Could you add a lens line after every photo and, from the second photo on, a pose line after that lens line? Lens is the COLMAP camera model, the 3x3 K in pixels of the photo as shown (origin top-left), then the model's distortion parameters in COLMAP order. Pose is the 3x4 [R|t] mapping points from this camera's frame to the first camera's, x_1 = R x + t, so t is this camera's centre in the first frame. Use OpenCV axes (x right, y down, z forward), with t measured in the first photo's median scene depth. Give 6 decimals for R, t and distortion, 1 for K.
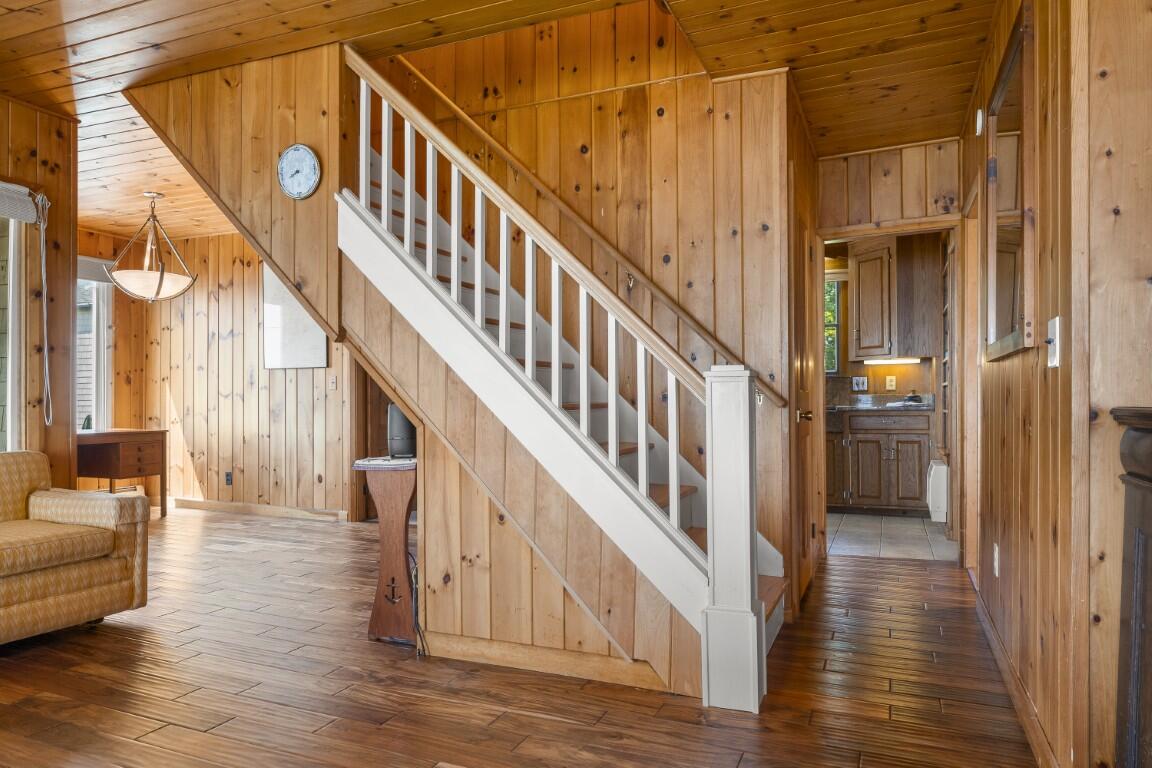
lens RADIAL K [[731.5, 0, 576.0], [0, 731.5, 384.0], [0, 0, 1]] dist [-0.002265, -0.000289]
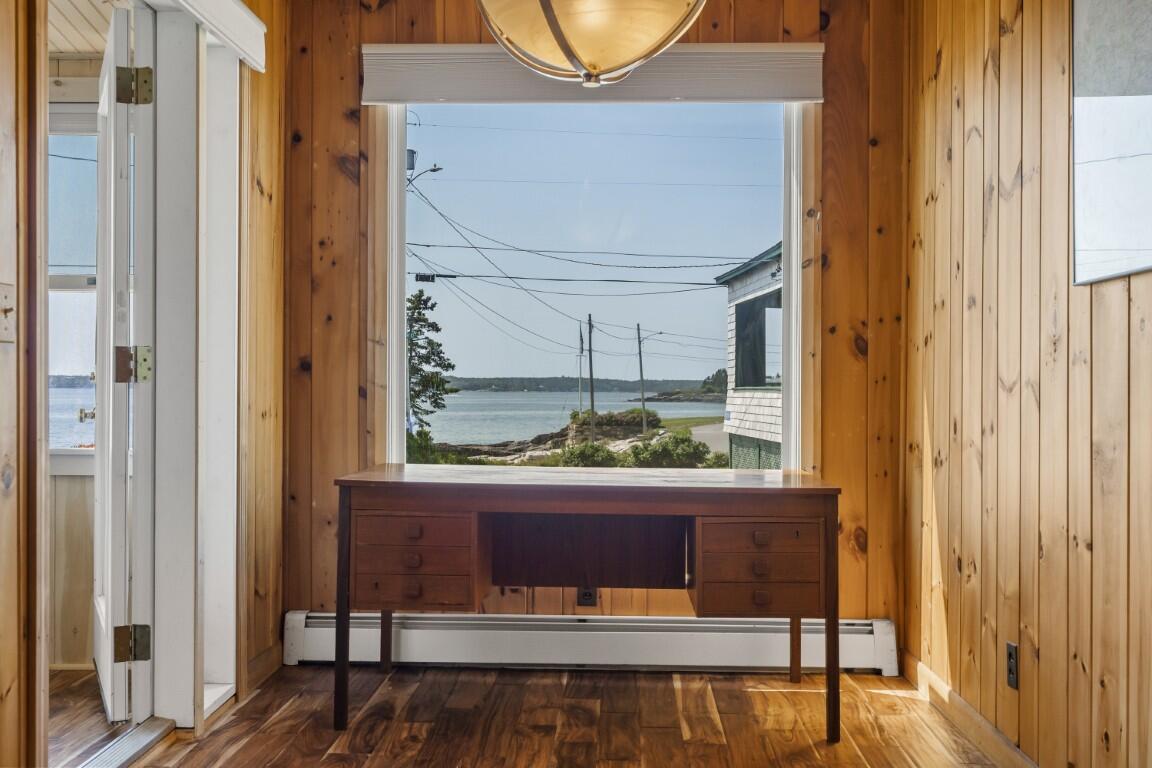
lens RADIAL K [[1118.1, 0, 576.0], [0, 1118.1, 384.0], [0, 0, 1]] dist [-0.006145, -0.005659]
pose [[0.357244, 0.001659, -0.934009, -0.117862], [0.008846, 0.999948, 0.005160, 0.011346], [0.933969, -0.010105, 0.357211, 0.685022]]
